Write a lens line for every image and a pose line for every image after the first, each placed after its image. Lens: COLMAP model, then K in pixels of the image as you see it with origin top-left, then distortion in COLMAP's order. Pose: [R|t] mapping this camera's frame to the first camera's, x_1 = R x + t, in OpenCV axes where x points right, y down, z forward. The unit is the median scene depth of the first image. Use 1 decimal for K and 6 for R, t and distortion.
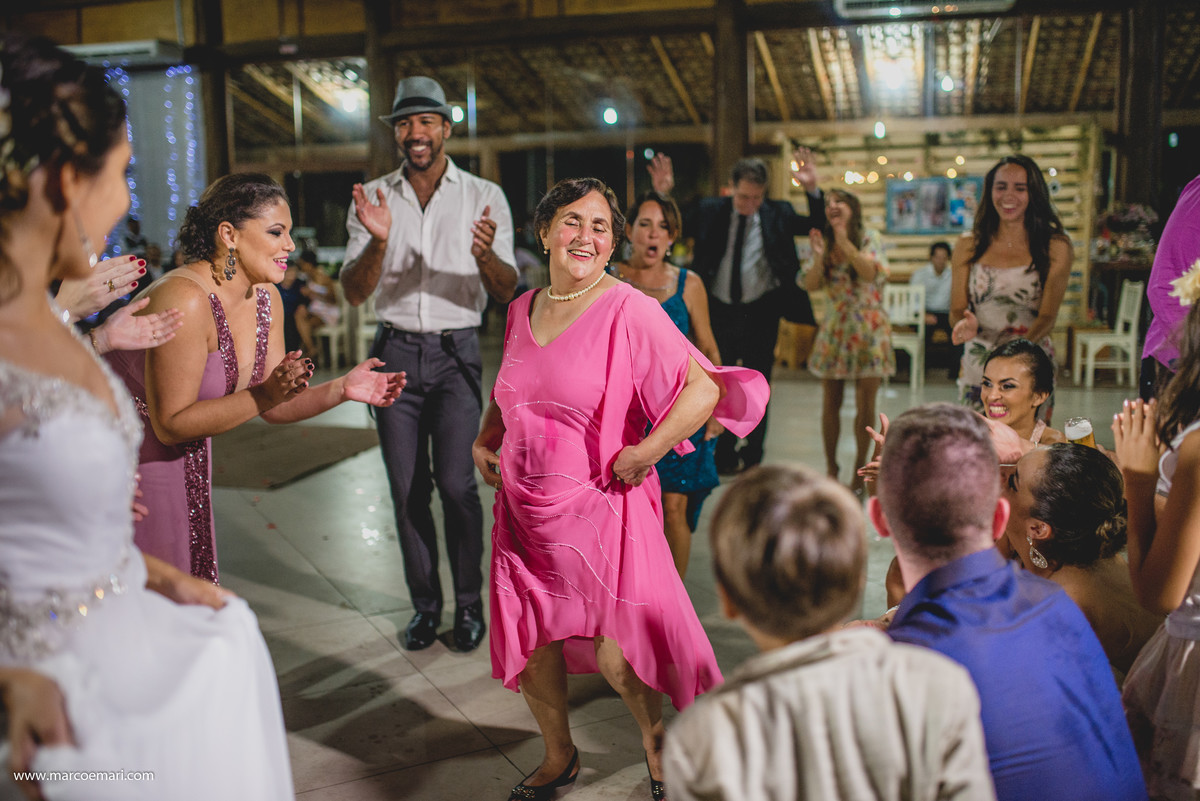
lens RADIAL K [[1538.8, 0, 600.0], [0, 1538.8, 400.5], [0, 0, 1]] dist [0.007140, 0.290743]
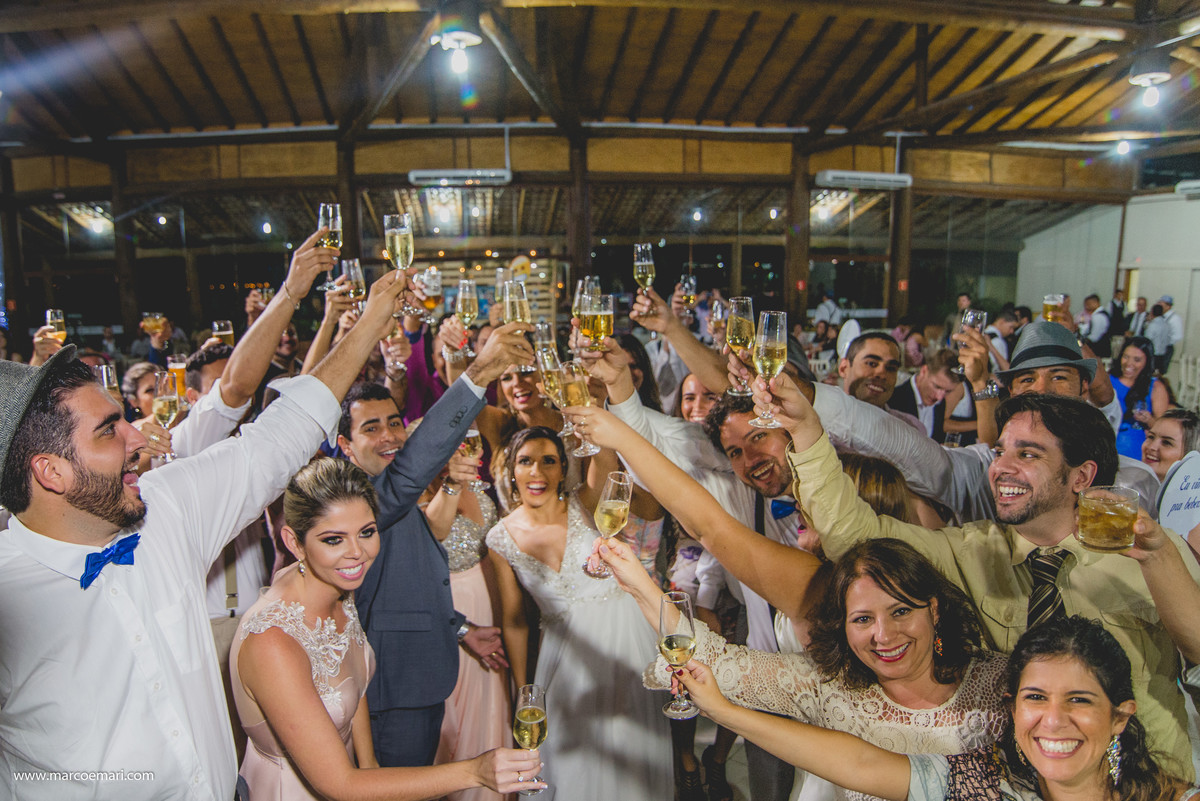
lens RADIAL K [[1538.8, 0, 600.0], [0, 1538.8, 400.5], [0, 0, 1]] dist [0.007140, 0.290743]
pose [[0.956497, -0.041705, 0.288746, -0.142524], [0.027101, 0.998152, 0.054392, -0.093518], [-0.290481, -0.044200, 0.955859, -0.672962]]
